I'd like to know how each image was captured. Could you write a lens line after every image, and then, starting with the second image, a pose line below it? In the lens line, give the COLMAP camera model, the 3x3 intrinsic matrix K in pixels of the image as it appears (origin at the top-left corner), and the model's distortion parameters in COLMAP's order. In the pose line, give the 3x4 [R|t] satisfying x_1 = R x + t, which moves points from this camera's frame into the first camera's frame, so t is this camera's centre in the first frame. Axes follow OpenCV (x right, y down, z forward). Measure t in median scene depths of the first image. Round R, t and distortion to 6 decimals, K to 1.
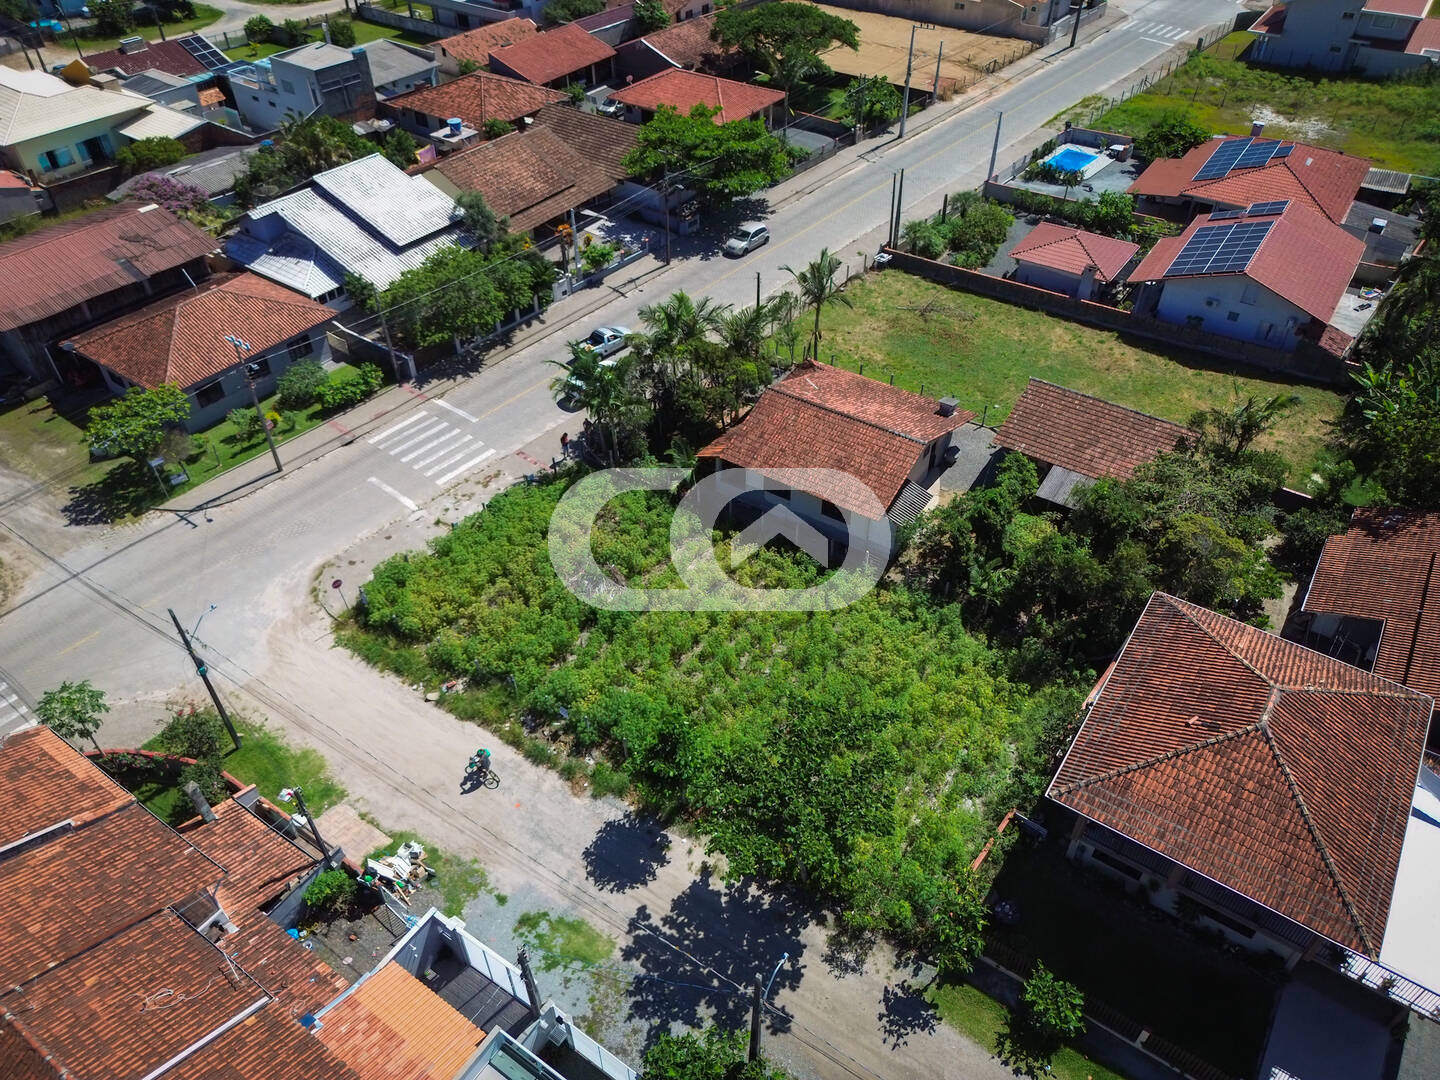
lens RADIAL K [[1011.9, 0, 717.6], [0, 1011.9, 542.8], [0, 0, 1]] dist [0.069005, -0.070971]
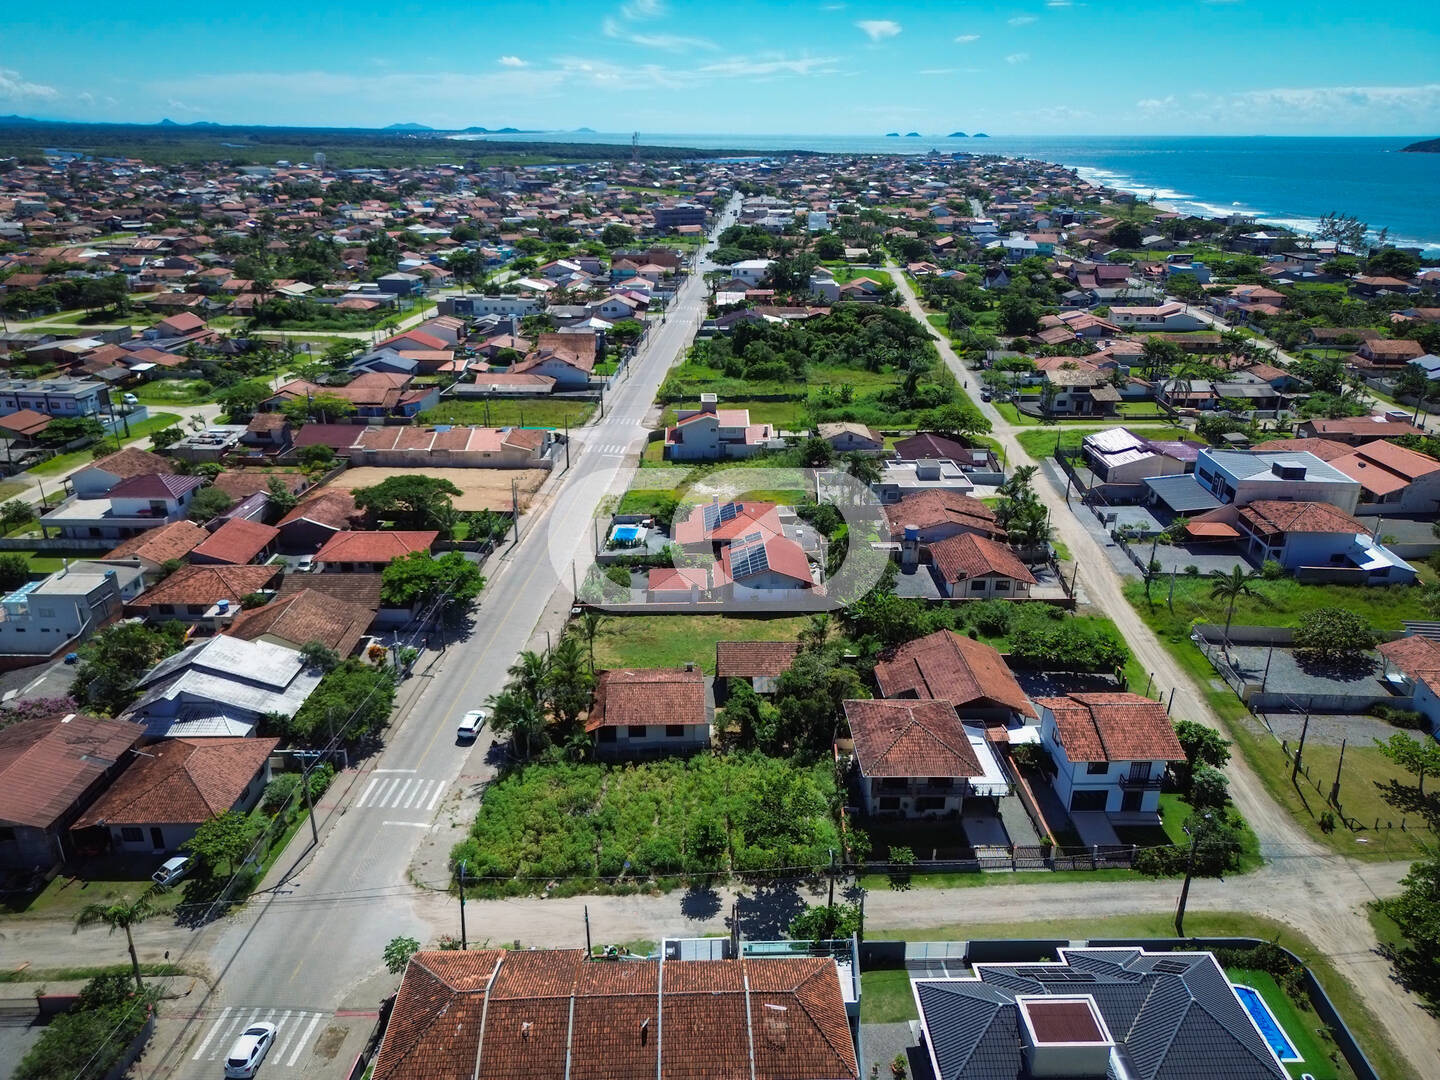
lens RADIAL K [[1011.9, 0, 717.6], [0, 1011.9, 542.8], [0, 0, 1]] dist [0.069005, -0.070971]
pose [[0.805644, -0.210912, 0.553583, -0.576452], [0.384229, 0.897297, -0.217314, 0.069107], [-0.450894, 0.387780, 0.803941, -0.490083]]
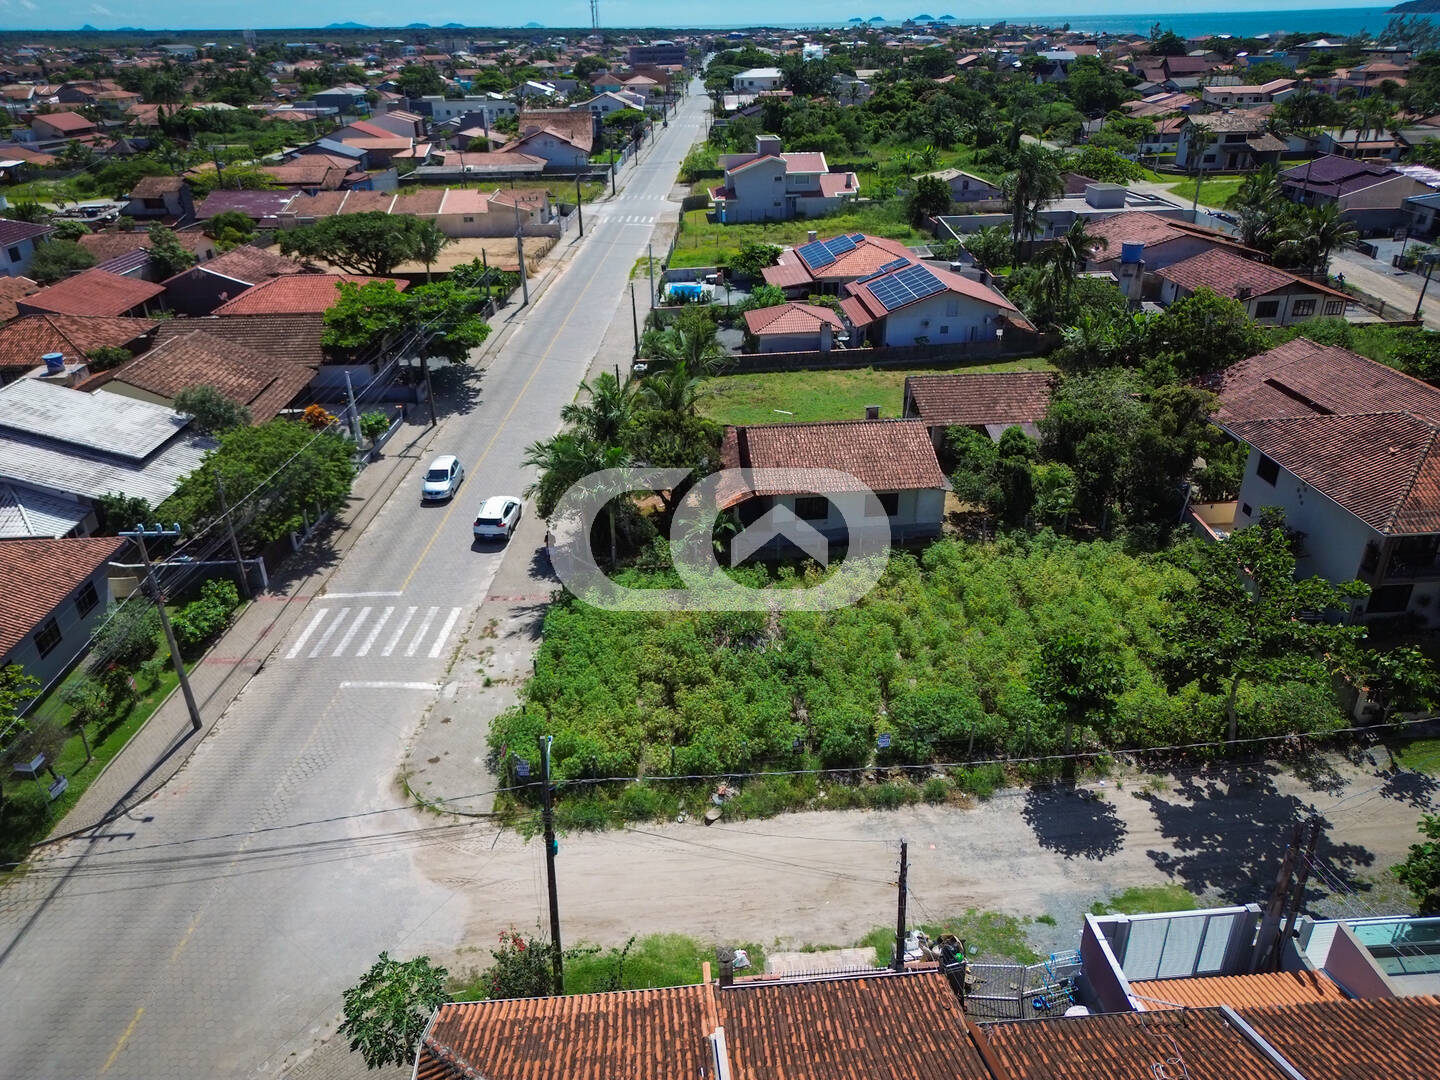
lens RADIAL K [[1011.9, 0, 717.6], [0, 1011.9, 542.8], [0, 0, 1]] dist [0.069005, -0.070971]
pose [[0.781569, -0.290834, 0.551874, -0.420887], [0.424960, 0.895870, -0.129715, 0.046003], [-0.456682, 0.335905, 0.823777, 0.203739]]
